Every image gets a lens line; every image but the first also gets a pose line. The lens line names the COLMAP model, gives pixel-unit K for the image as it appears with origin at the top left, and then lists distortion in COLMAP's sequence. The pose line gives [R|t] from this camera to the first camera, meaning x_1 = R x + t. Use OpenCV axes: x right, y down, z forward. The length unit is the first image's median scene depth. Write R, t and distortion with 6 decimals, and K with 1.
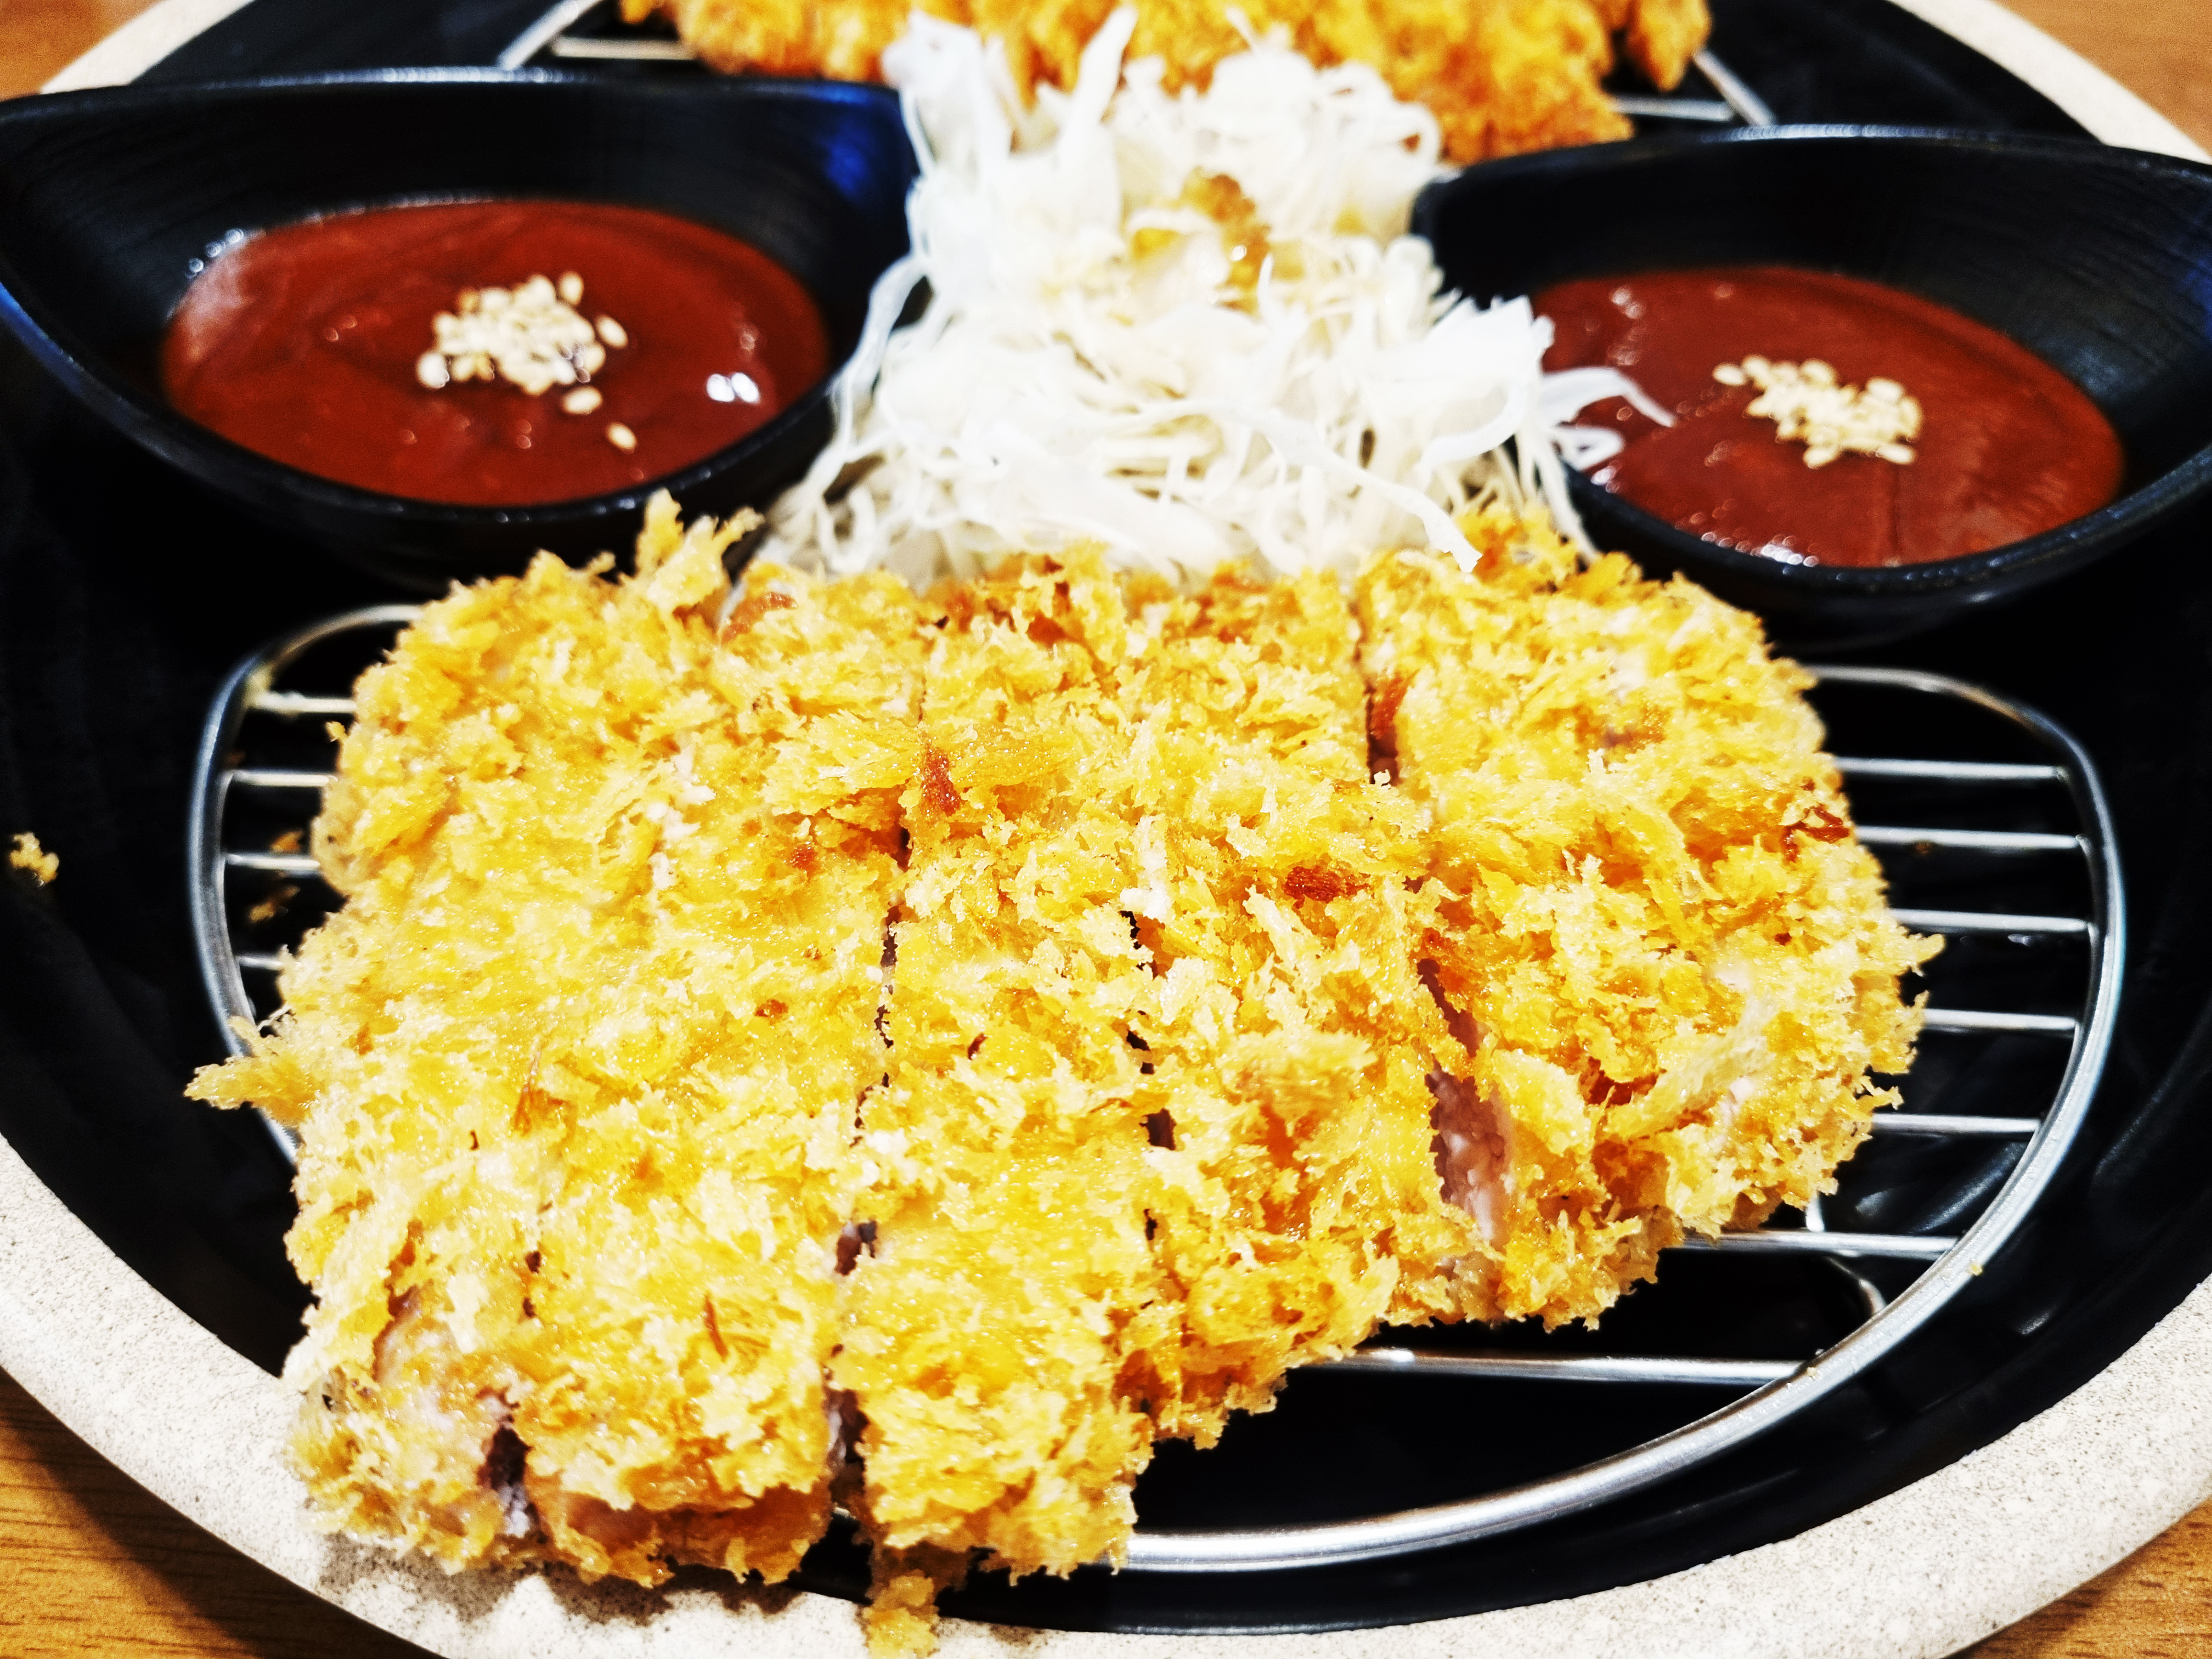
lens RADIAL K [[1659.9, 0, 1106.0], [0, 1659.9, 829.5], [0, 0, 1]] dist [0.012737, -0.004627]
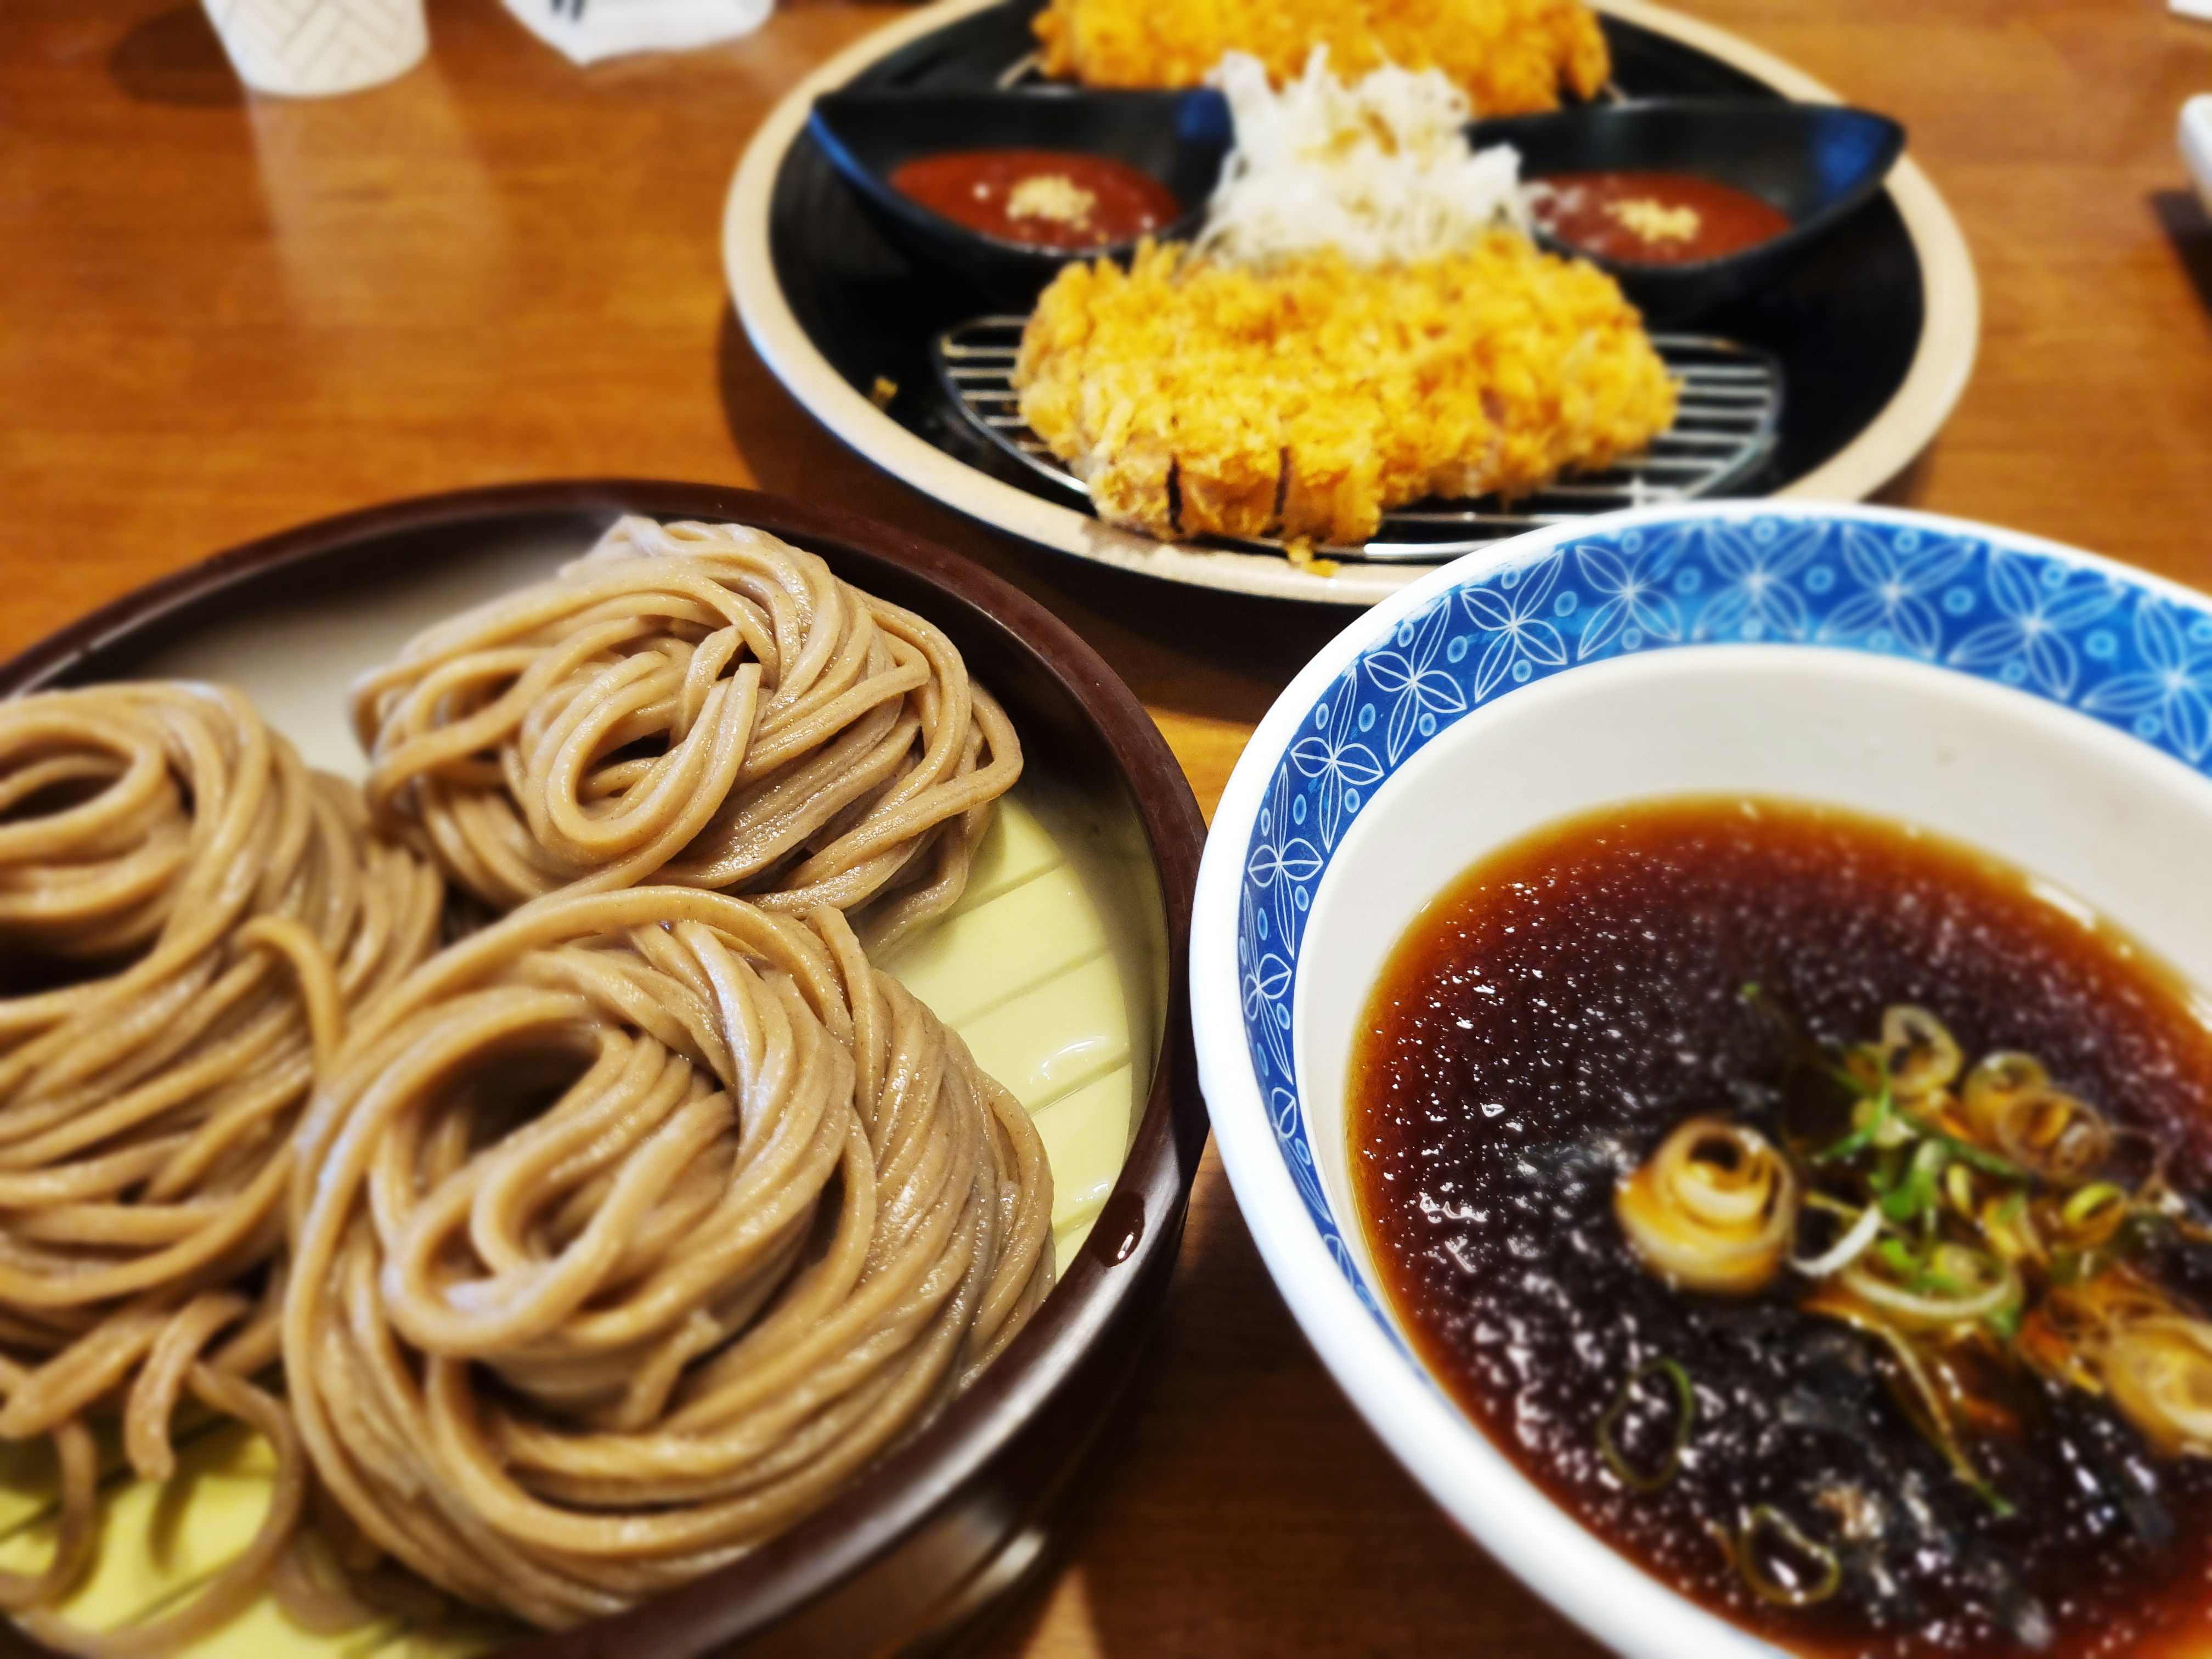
lens RADIAL K [[1659.9, 0, 1106.0], [0, 1659.9, 829.5], [0, 0, 1]] dist [0.012737, -0.004627]
pose [[0.999625, -0.012144, -0.024539, -0.277144], [0.009802, 0.995582, -0.093386, 0.864125], [0.025564, 0.093110, 0.995328, -1.290766]]
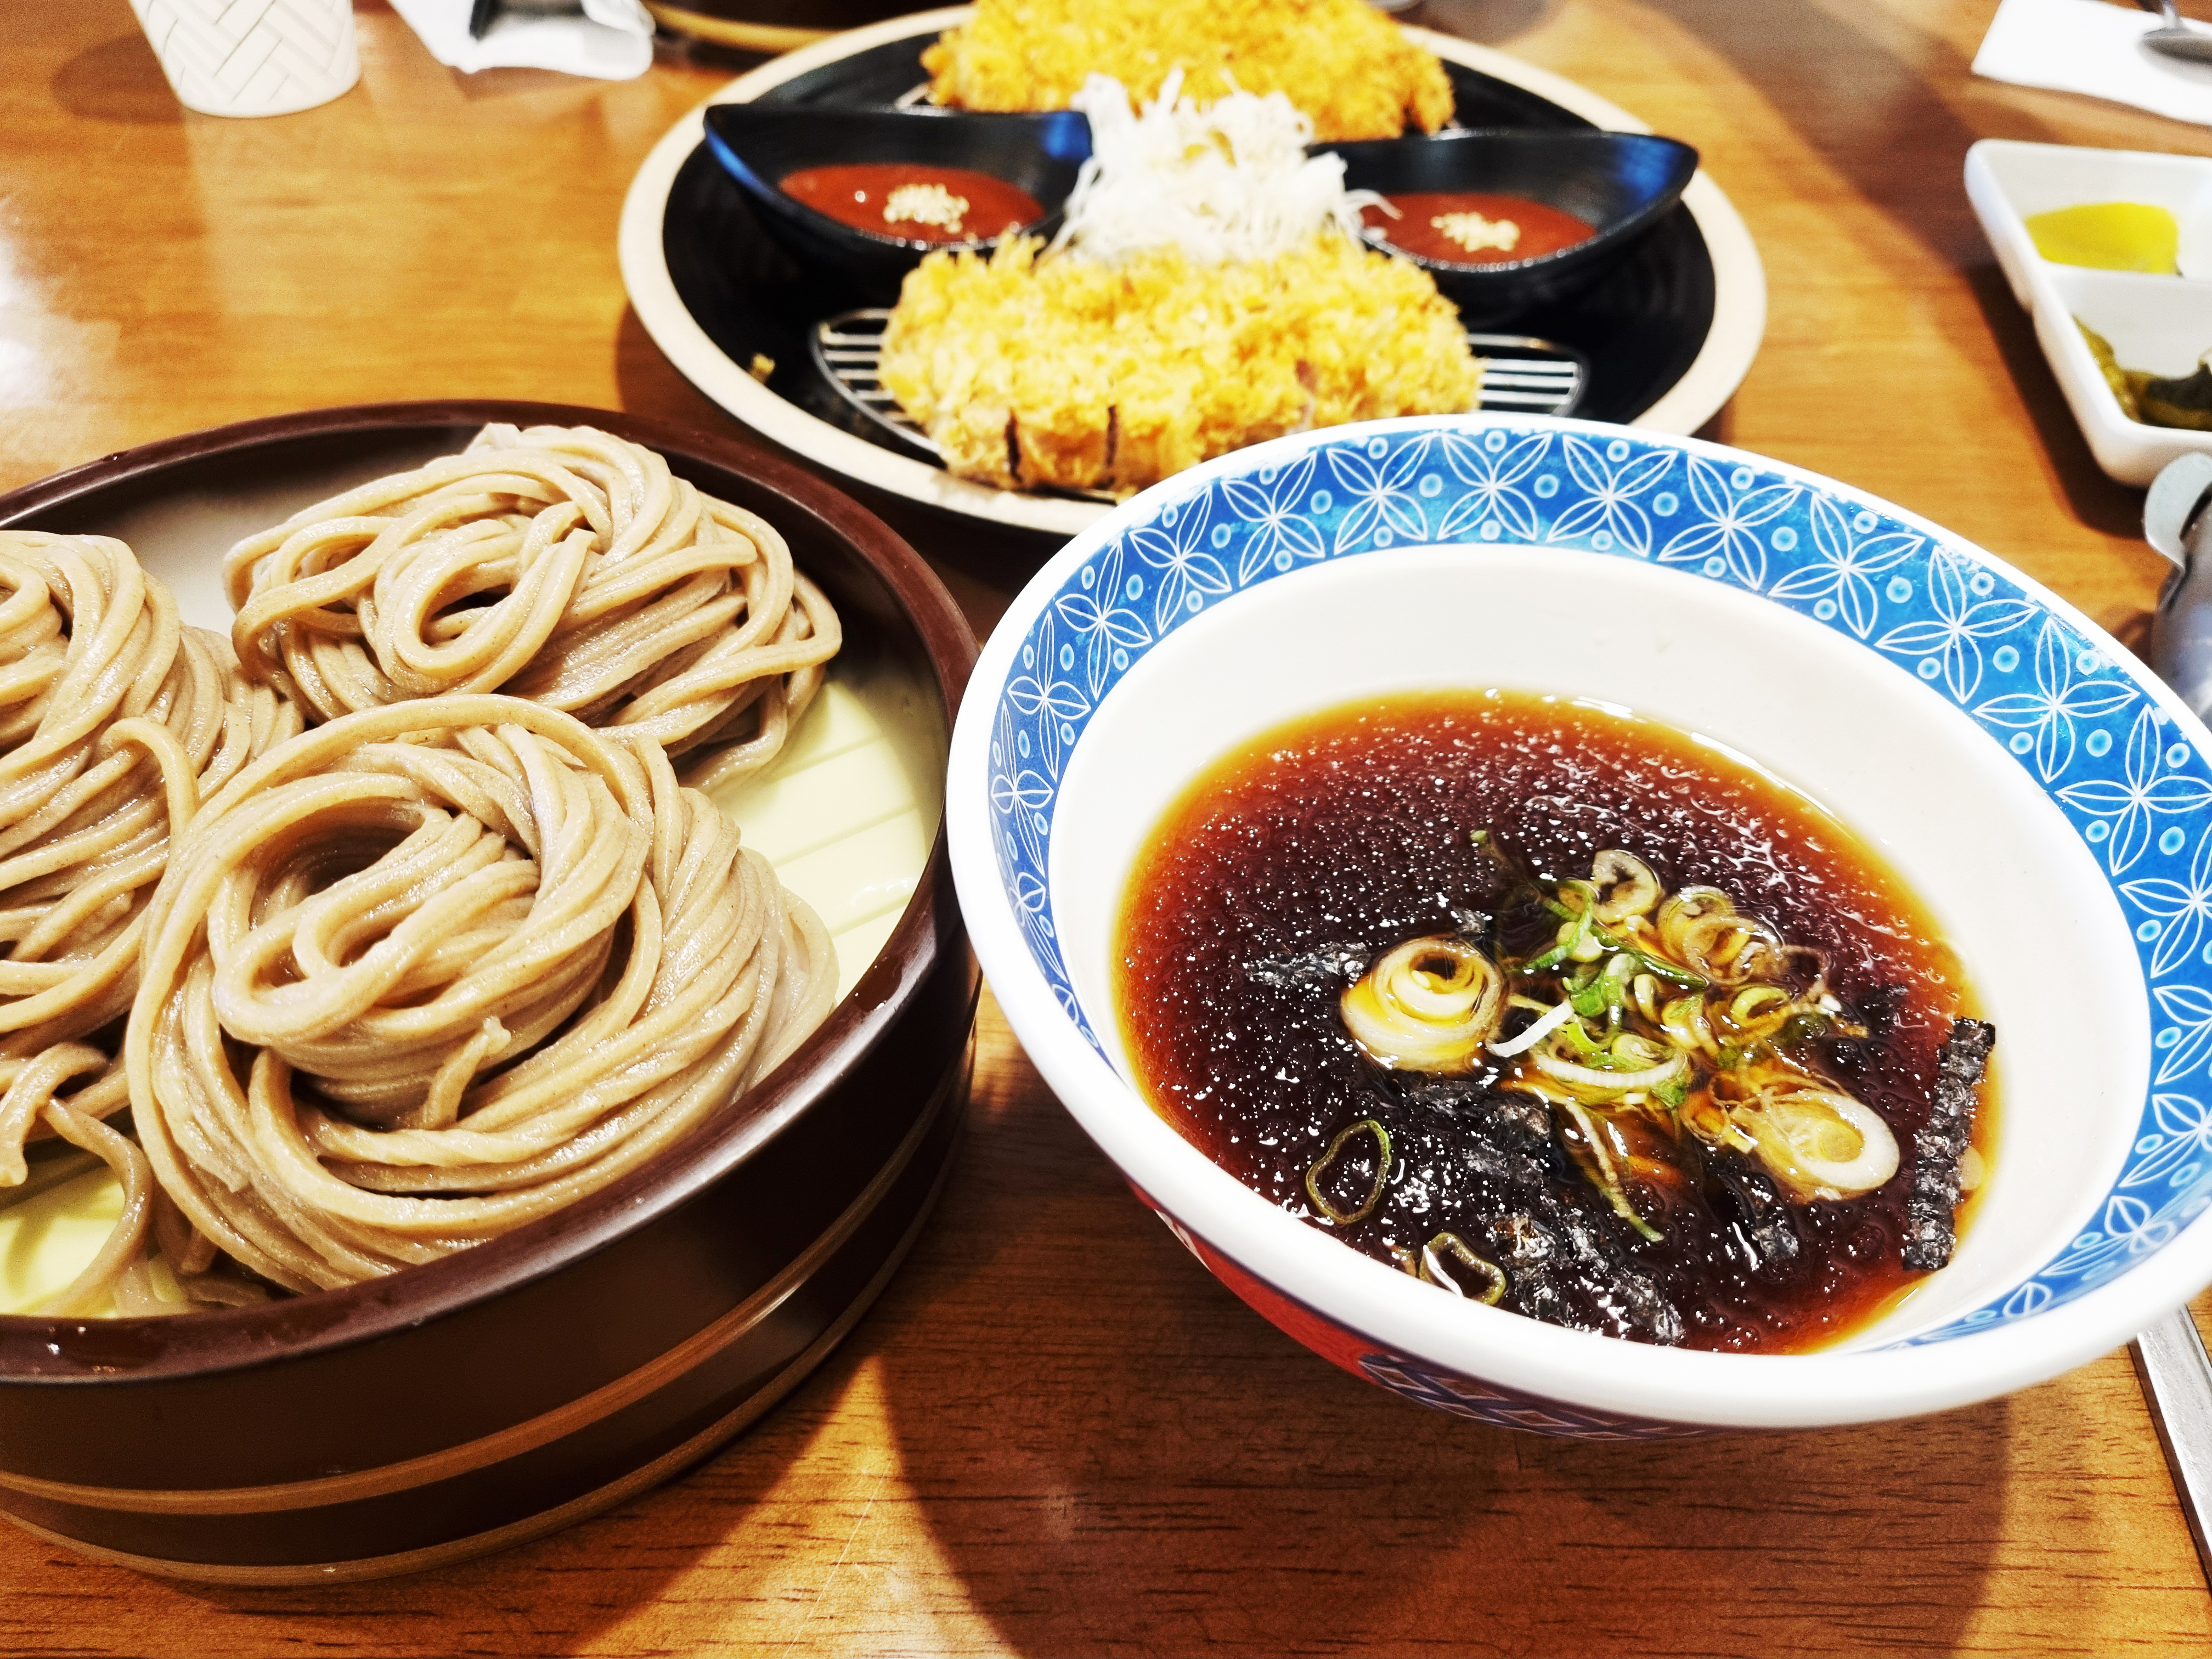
lens RADIAL K [[1659.9, 0, 1106.0], [0, 1659.9, 829.5], [0, 0, 1]] dist [0.012737, -0.004627]
pose [[0.999966, -0.008061, 0.001449, -0.122752], [0.008186, 0.989397, -0.145007, 1.099611], [-0.000264, 0.145014, 0.989430, -1.436656]]
